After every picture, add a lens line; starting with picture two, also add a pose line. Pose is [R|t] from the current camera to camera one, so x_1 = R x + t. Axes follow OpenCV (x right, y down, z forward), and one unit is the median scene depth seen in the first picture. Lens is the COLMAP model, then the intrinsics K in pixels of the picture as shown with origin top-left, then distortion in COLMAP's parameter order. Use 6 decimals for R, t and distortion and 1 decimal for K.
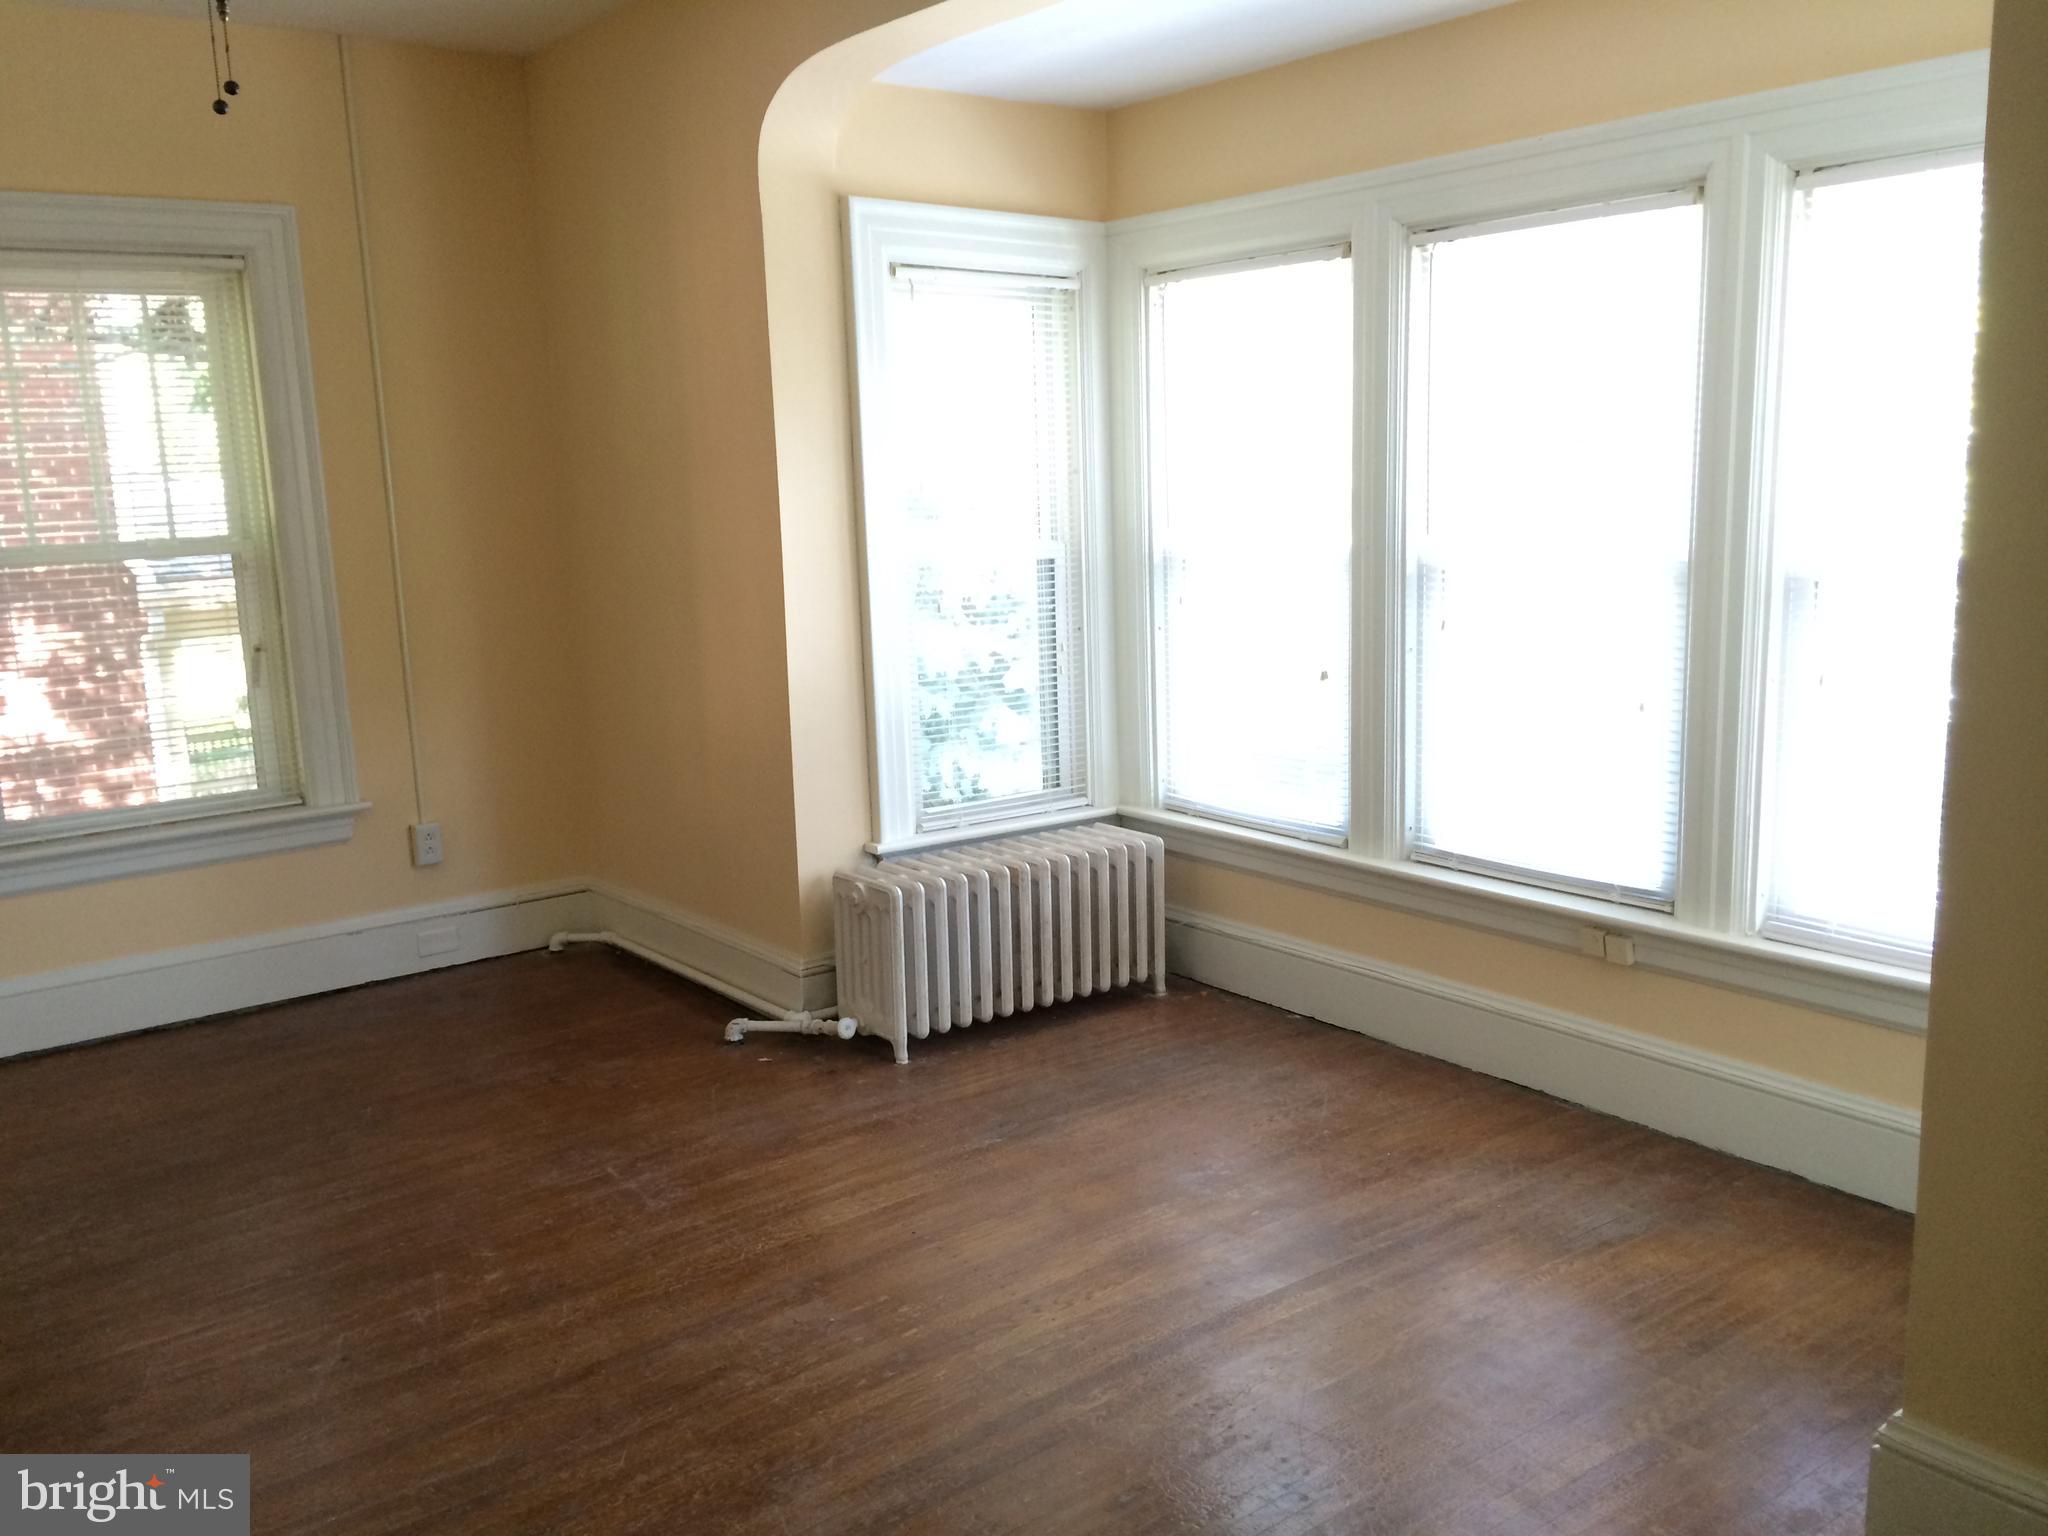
lens RADIAL K [[1744.0, 0, 1024.0], [0, 1744.0, 768.0], [0, 0, 1]] dist [0.076736, -0.092618]
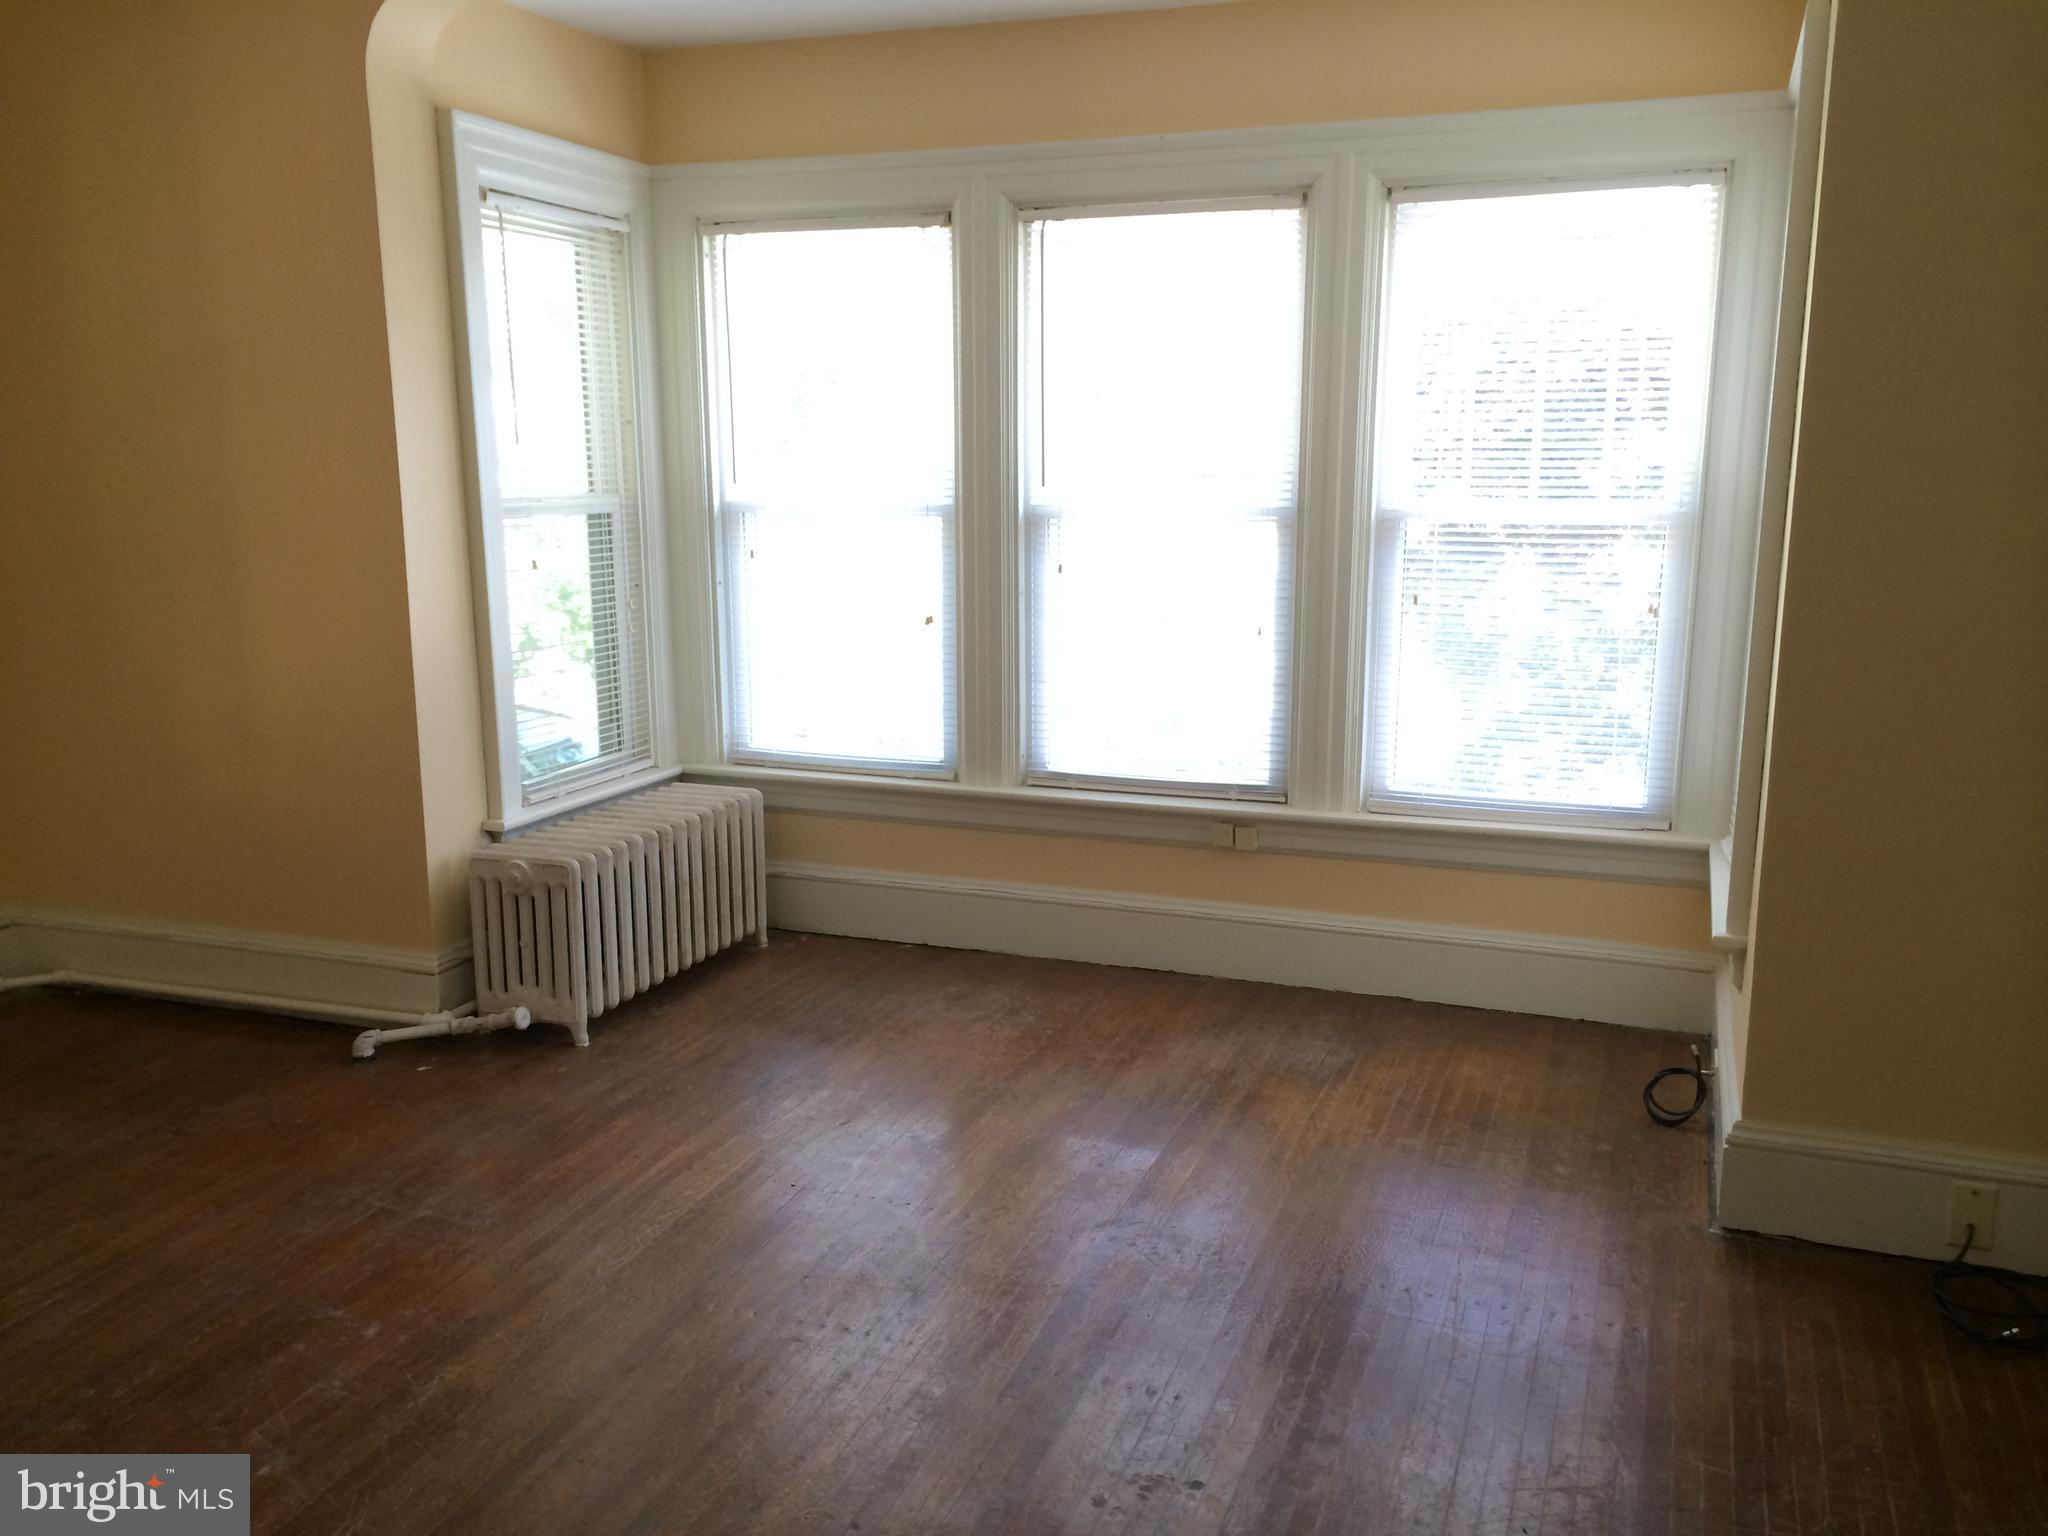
lens RADIAL K [[1744.0, 0, 1024.0], [0, 1744.0, 768.0], [0, 0, 1]] dist [0.076736, -0.092618]
pose [[0.846759, -0.079102, 0.526063, -0.344862], [0.073186, 0.996802, 0.032085, 0.006624], [-0.526918, 0.011333, 0.849840, 0.068922]]
